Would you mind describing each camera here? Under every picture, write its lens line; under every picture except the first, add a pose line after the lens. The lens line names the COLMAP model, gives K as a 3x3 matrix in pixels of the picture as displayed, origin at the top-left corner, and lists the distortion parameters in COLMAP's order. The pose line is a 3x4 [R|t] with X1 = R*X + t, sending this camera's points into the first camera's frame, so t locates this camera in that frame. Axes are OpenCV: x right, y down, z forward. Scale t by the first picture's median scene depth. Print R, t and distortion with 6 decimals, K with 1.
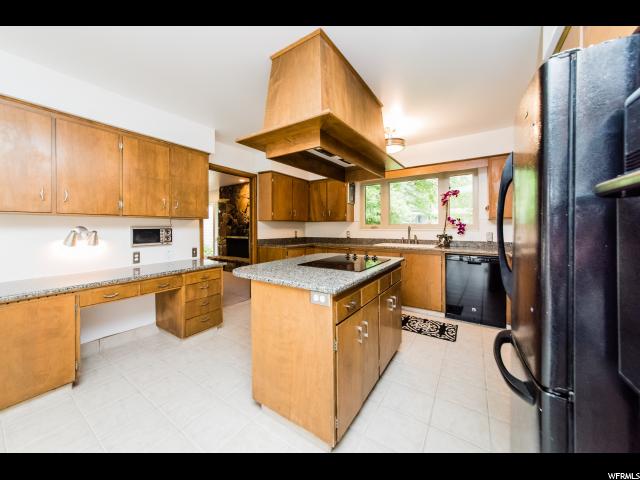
lens RADIAL K [[216.9, 0, 311.0], [0, 216.9, 225.9], [0, 0, 1]] dist [0.000748, -0.000183]
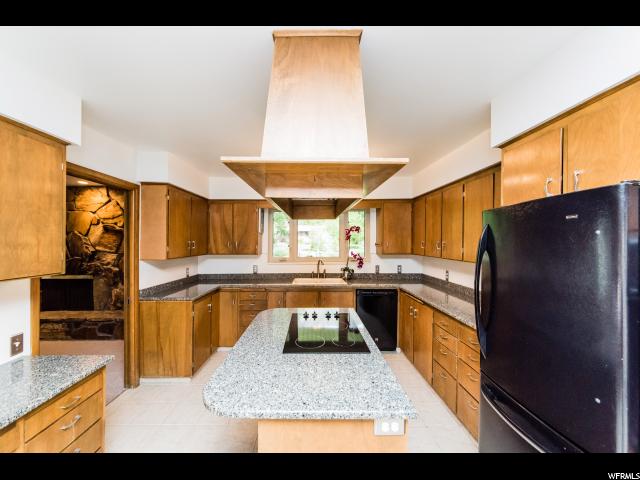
lens RADIAL K [[236.4, 0, 292.8], [0, 236.4, 242.3], [0, 0, 1]] dist [0.001858, 0.000348]
pose [[0.849347, 0.021491, 0.527397, -0.278699], [-0.029349, 0.999548, 0.006534, -0.110608], [-0.527018, -0.021028, 0.849594, 0.229761]]
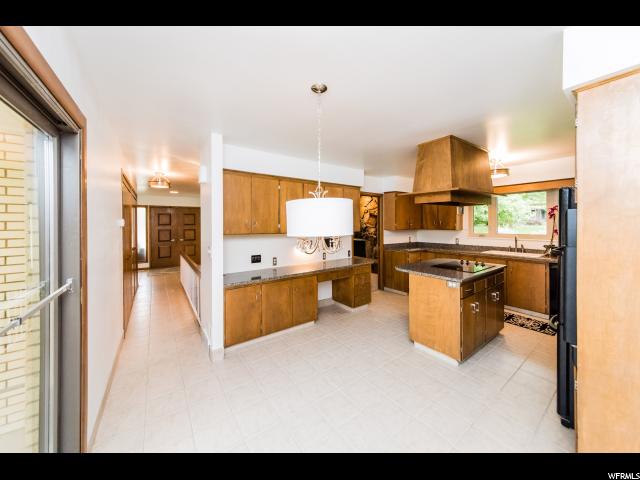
lens RADIAL K [[251.9, 0, 343.6], [0, 251.9, 213.3], [0, 0, 1]] dist [-0.008691, -0.000053]
pose [[0.976837, 0.011539, -0.213673, -0.193197], [-0.016050, 0.999683, -0.019385, -0.107443], [0.213382, 0.022365, 0.976713, -0.624082]]
